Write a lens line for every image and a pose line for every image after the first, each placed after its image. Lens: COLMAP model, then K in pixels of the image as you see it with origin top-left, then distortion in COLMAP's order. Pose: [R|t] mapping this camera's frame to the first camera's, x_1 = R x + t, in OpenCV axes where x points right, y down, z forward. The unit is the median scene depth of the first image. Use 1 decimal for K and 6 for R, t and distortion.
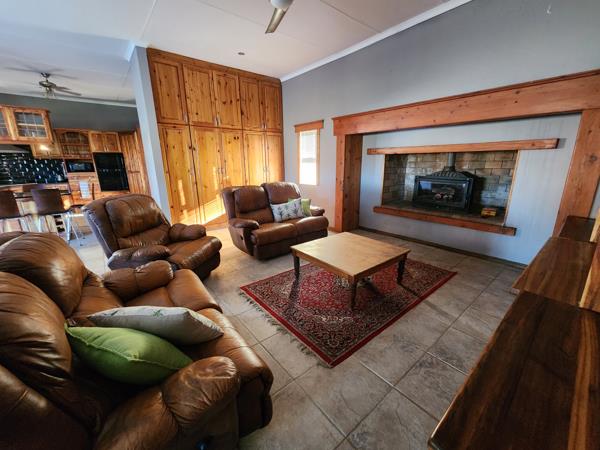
lens RADIAL K [[244.4, 0, 305.5], [0, 244.4, 225.6], [0, 0, 1]] dist [-0.001051, -0.000620]
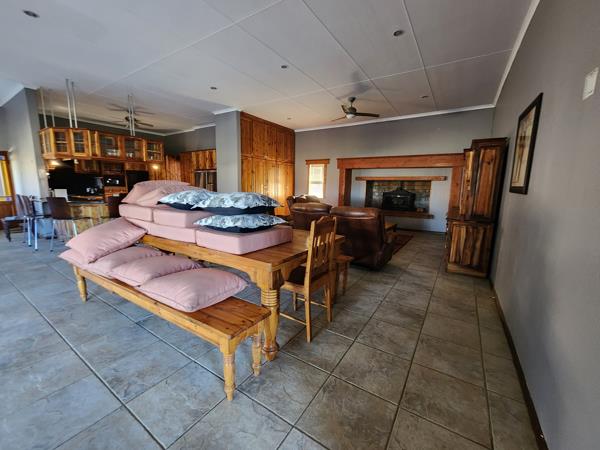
lens RADIAL K [[244.4, 0, 305.5], [0, 244.4, 225.6], [0, 0, 1]] dist [-0.001051, -0.000620]
pose [[0.954498, -0.018452, 0.297646, -0.612251], [0.048011, 0.994573, -0.092305, 0.171553], [-0.294327, 0.102395, 0.950203, -0.505760]]
